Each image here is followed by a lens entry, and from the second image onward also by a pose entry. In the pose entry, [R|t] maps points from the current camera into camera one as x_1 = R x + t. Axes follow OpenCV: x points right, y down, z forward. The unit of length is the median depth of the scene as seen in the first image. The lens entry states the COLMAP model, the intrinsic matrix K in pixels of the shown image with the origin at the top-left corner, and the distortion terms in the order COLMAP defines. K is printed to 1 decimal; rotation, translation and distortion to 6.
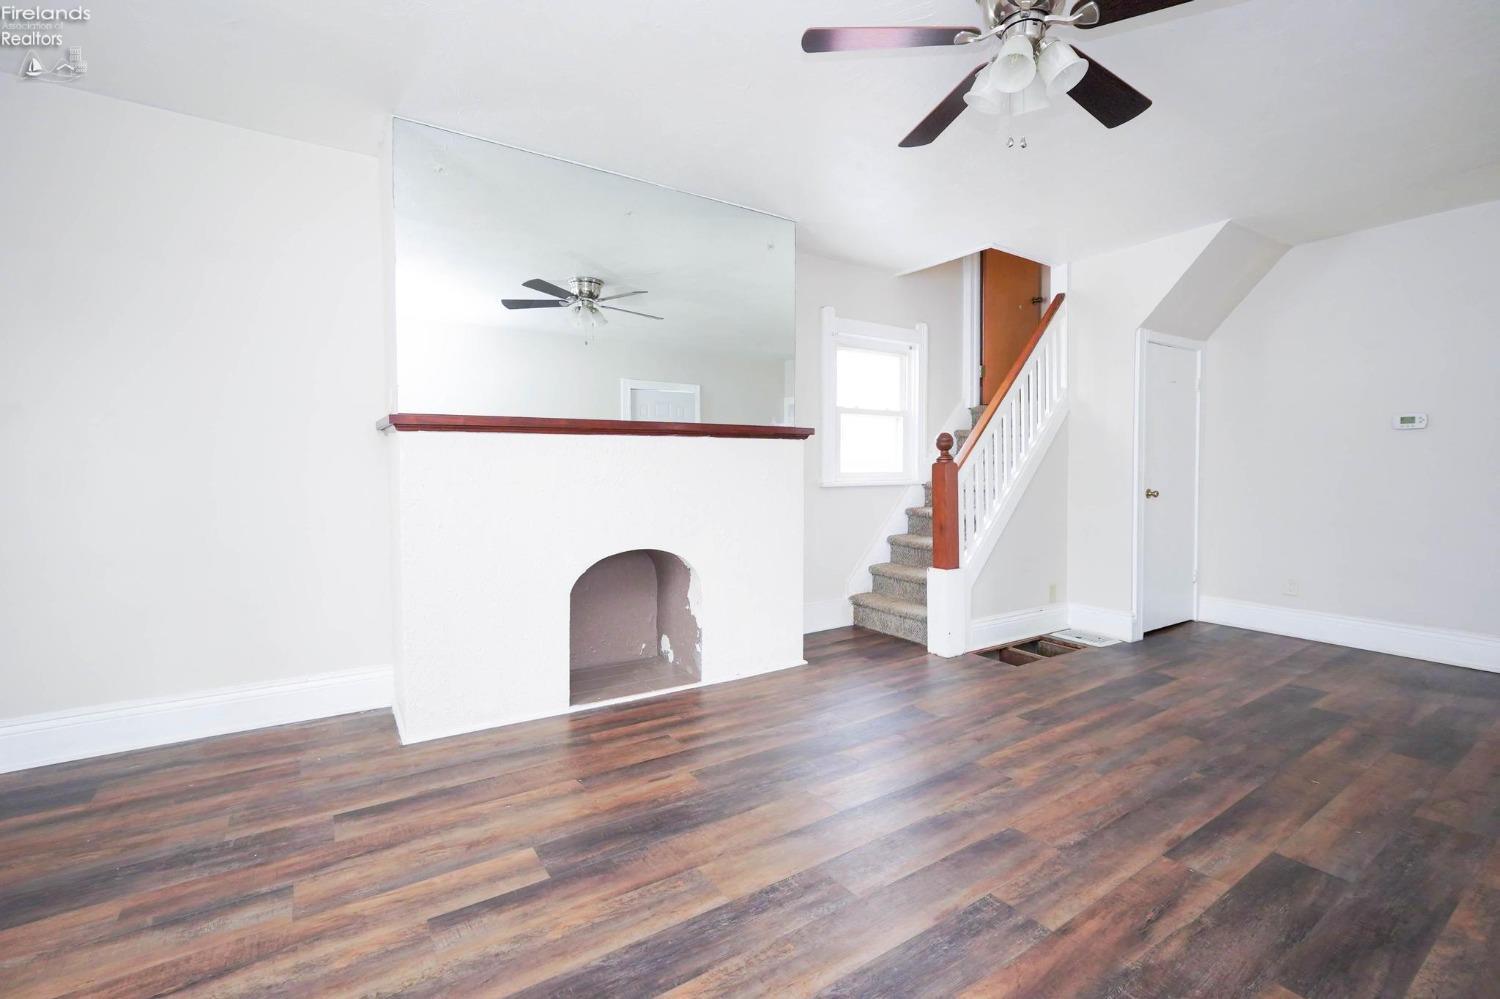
lens RADIAL K [[658.9, 0, 756.3], [0, 658.9, 473.7], [0, 0, 1]] dist [-0.022629, 0.010969]
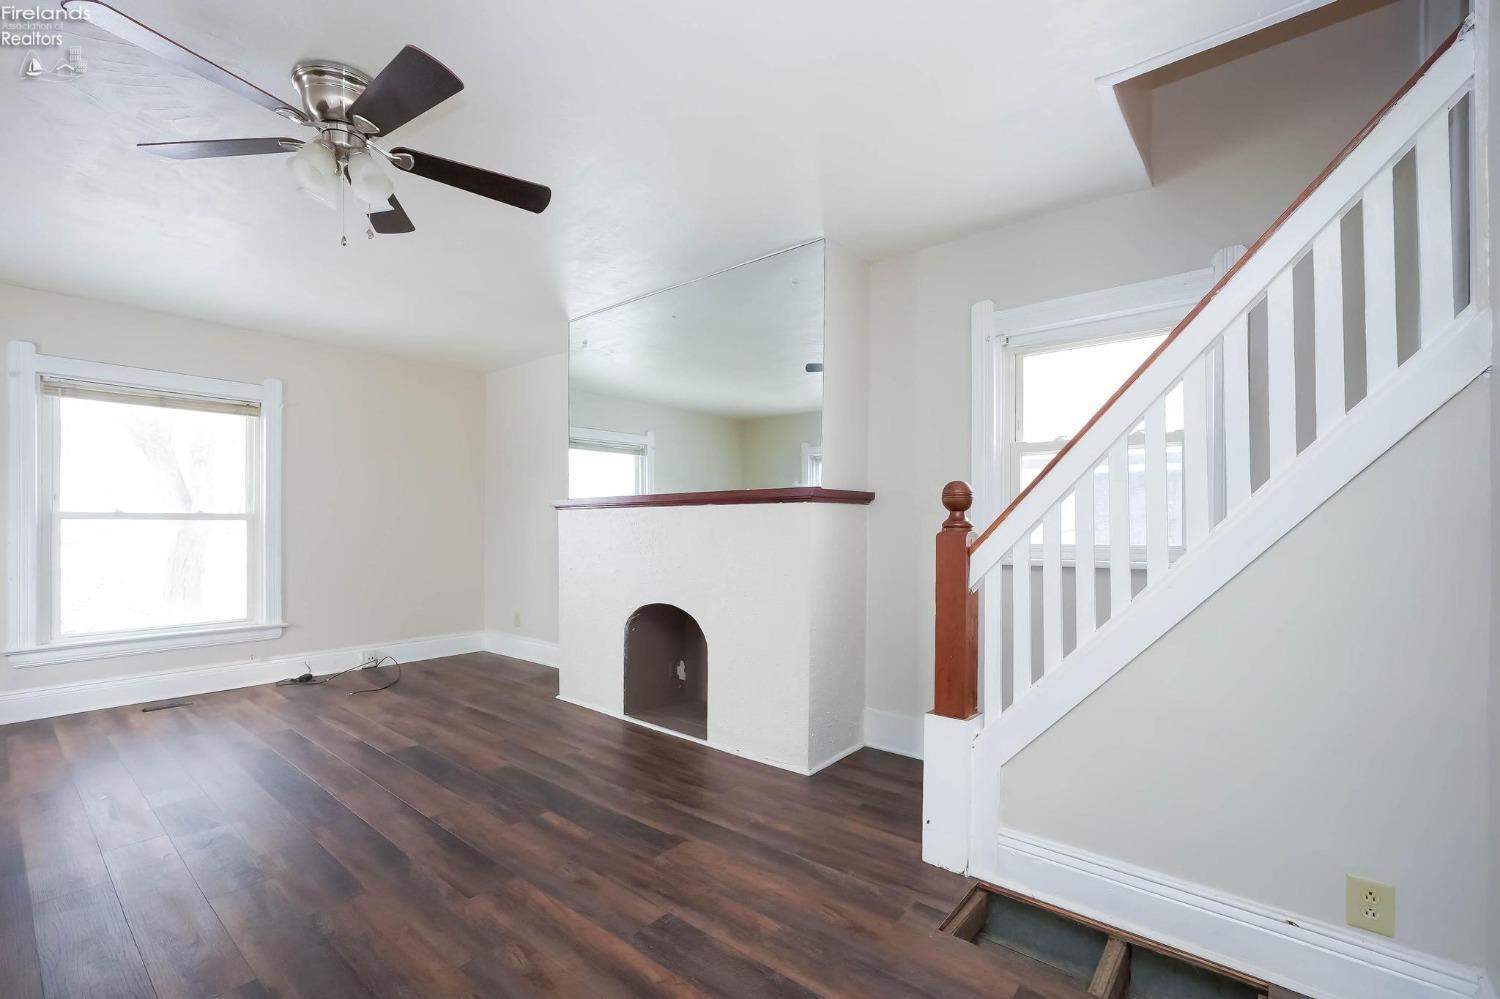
lens RADIAL K [[658.9, 0, 756.3], [0, 658.9, 473.7], [0, 0, 1]] dist [-0.022629, 0.010969]
pose [[0.269854, -0.073434, -0.960097, 1.276610], [-0.005171, 0.996963, -0.077707, -0.032329], [0.962887, 0.025935, 0.268655, 1.040448]]
